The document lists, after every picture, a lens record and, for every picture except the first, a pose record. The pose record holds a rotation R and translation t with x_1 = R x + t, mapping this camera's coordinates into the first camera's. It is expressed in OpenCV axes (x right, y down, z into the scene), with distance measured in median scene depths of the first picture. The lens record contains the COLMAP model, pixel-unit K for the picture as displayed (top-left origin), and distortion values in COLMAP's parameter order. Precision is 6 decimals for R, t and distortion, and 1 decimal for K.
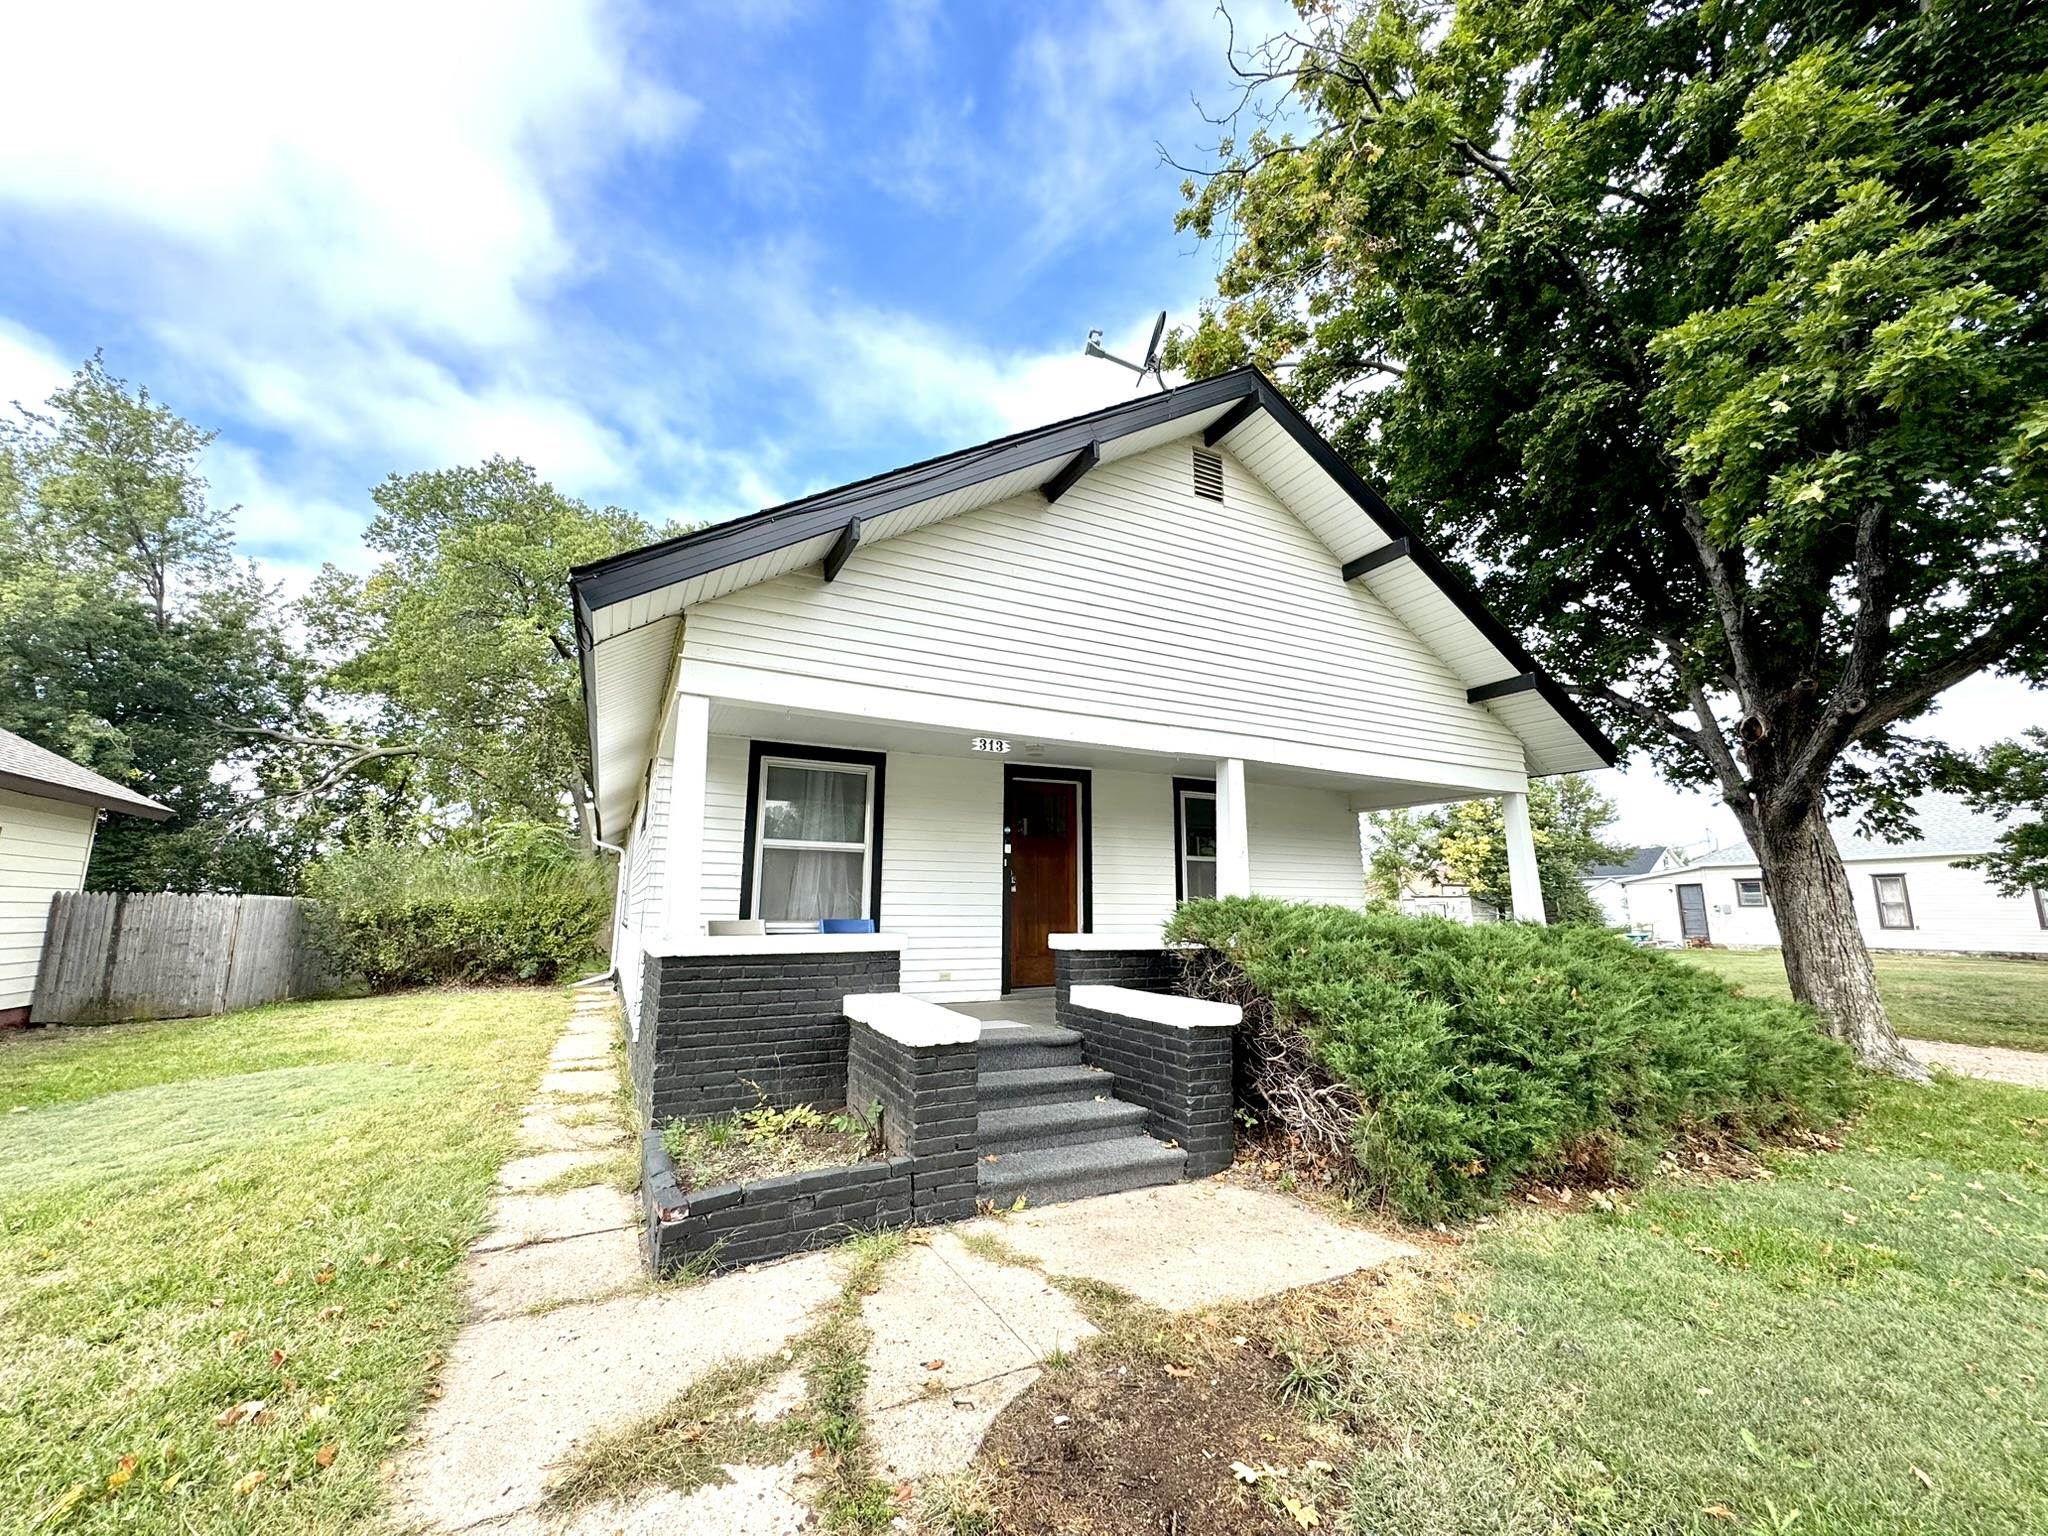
lens RADIAL K [[819.6, 0, 1023.2], [0, 819.6, 770.1], [0, 0, 1]] dist [-0.000856, -0.000498]
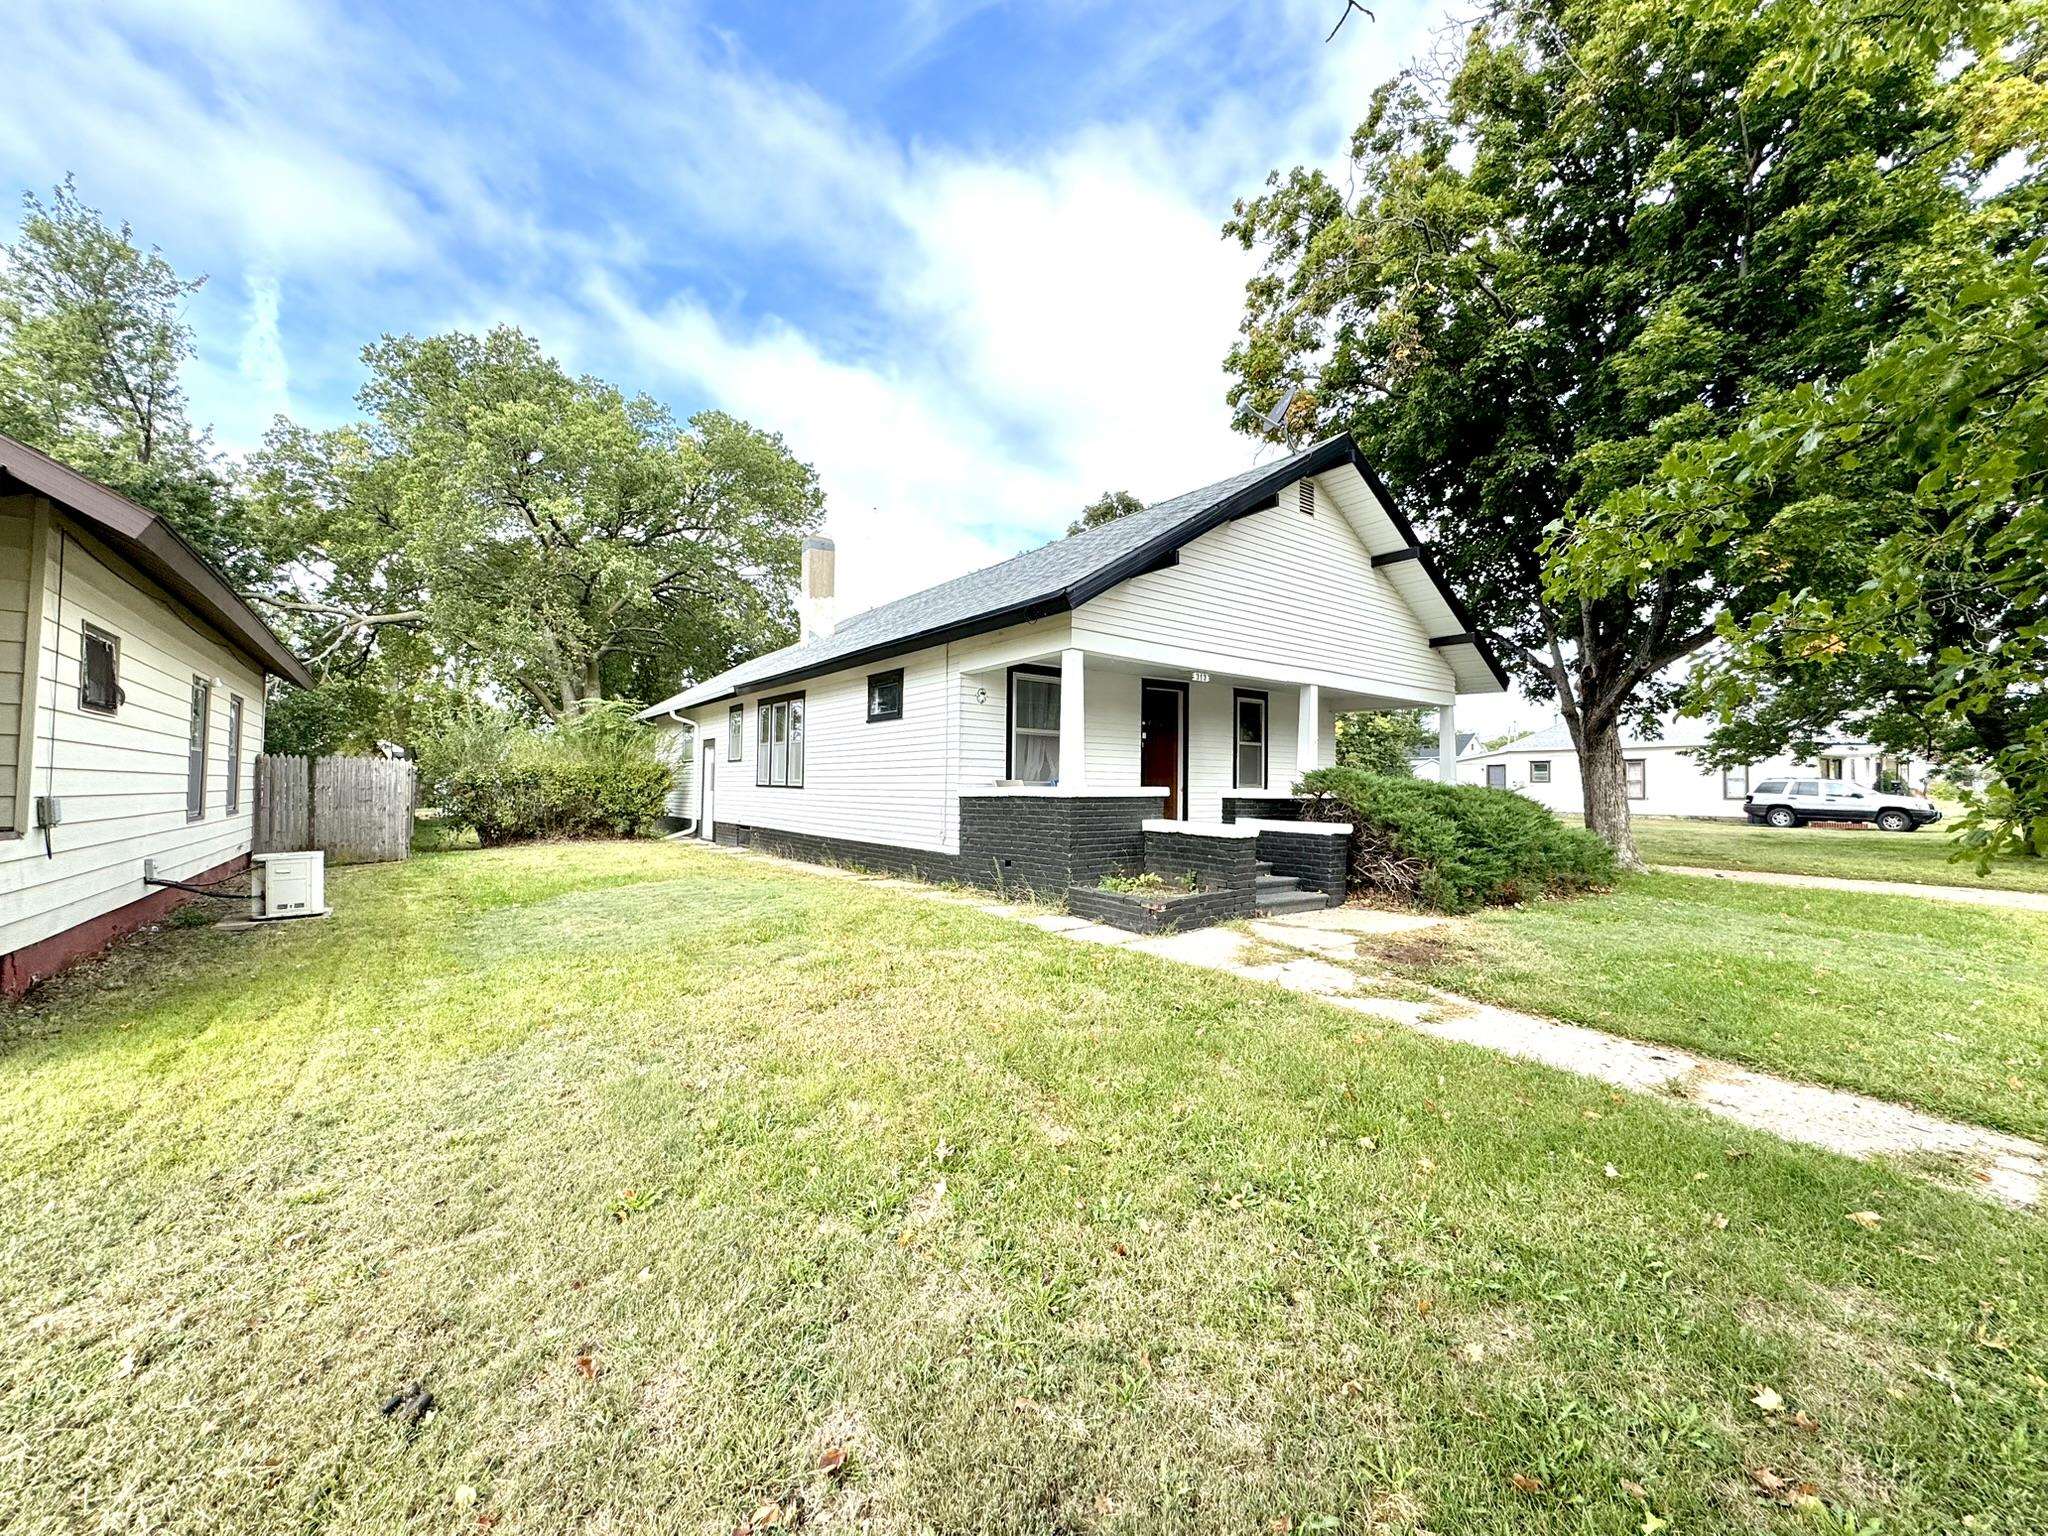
lens RADIAL K [[819.6, 0, 1025.5], [0, 819.6, 767.2], [0, 0, 1]] dist [-0.000856, -0.000498]
pose [[0.984678, 0.011310, 0.174017, -0.480555], [-0.037170, 0.988574, 0.146078, -0.056219], [-0.170377, -0.150308, 0.973848, -0.419509]]
